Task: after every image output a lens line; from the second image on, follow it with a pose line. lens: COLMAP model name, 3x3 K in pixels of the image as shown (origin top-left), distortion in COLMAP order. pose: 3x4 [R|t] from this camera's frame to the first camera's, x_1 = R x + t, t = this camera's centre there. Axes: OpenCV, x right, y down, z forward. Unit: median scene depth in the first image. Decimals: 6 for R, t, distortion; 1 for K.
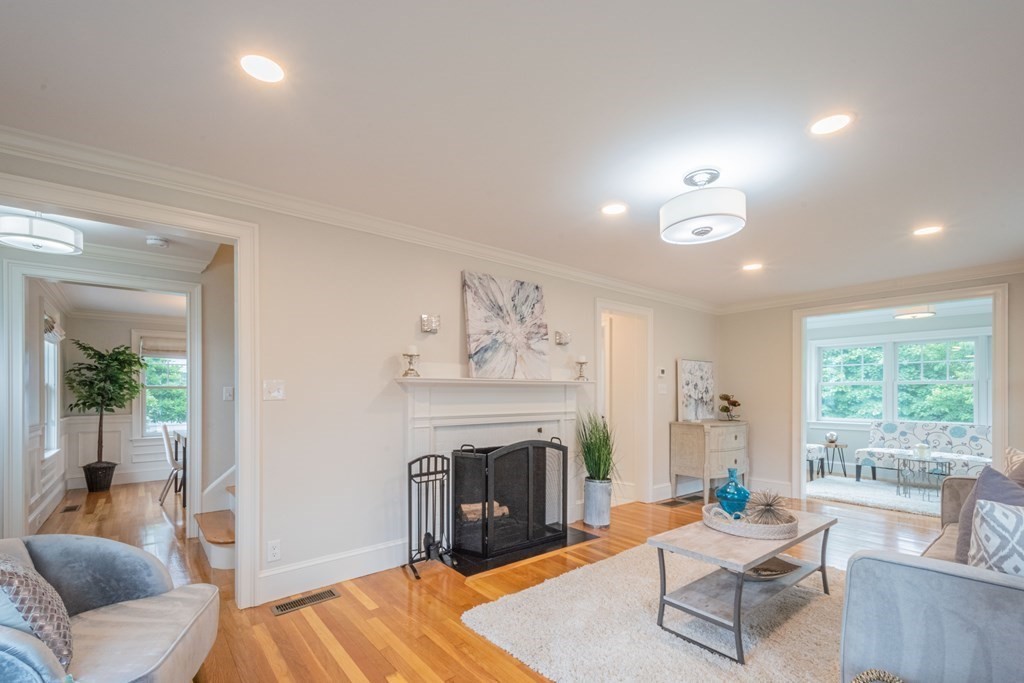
lens RADIAL K [[460.2, 0, 516.8], [0, 460.2, 387.6], [0, 0, 1]] dist [0.015651, 0.000044]
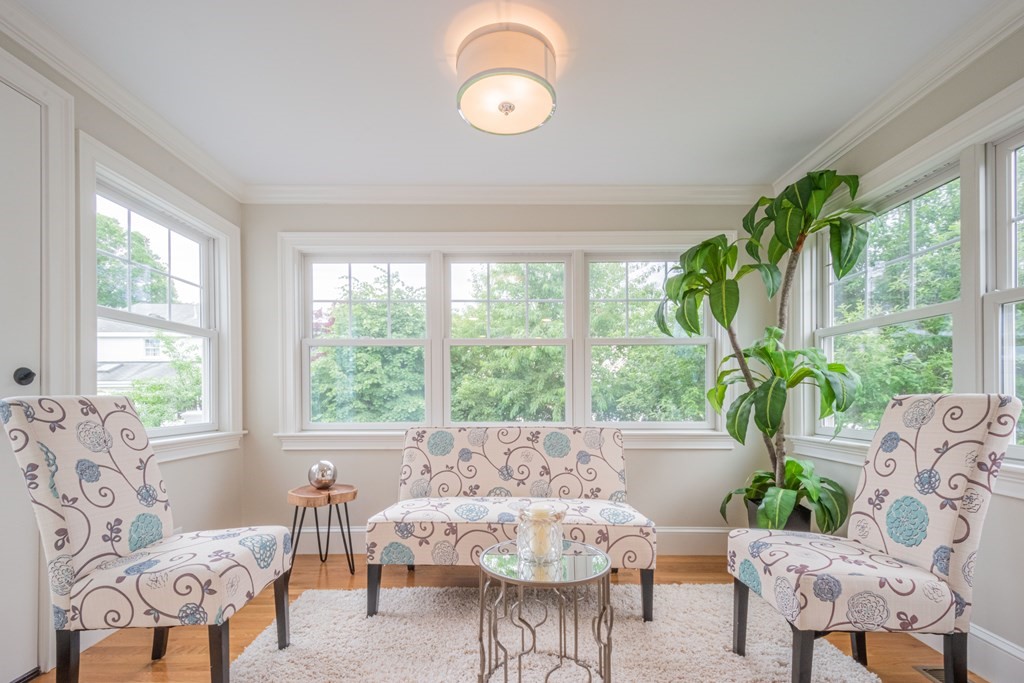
lens RADIAL K [[460.2, 0, 507.1], [0, 460.2, 396.9], [0, 0, 1]] dist [0.015651, 0.000044]
pose [[0.648613, -0.008395, 0.761072, 0.498439], [-0.004624, 0.999877, 0.014970, 0.036855], [-0.761105, -0.013229, 0.648494, 0.650309]]
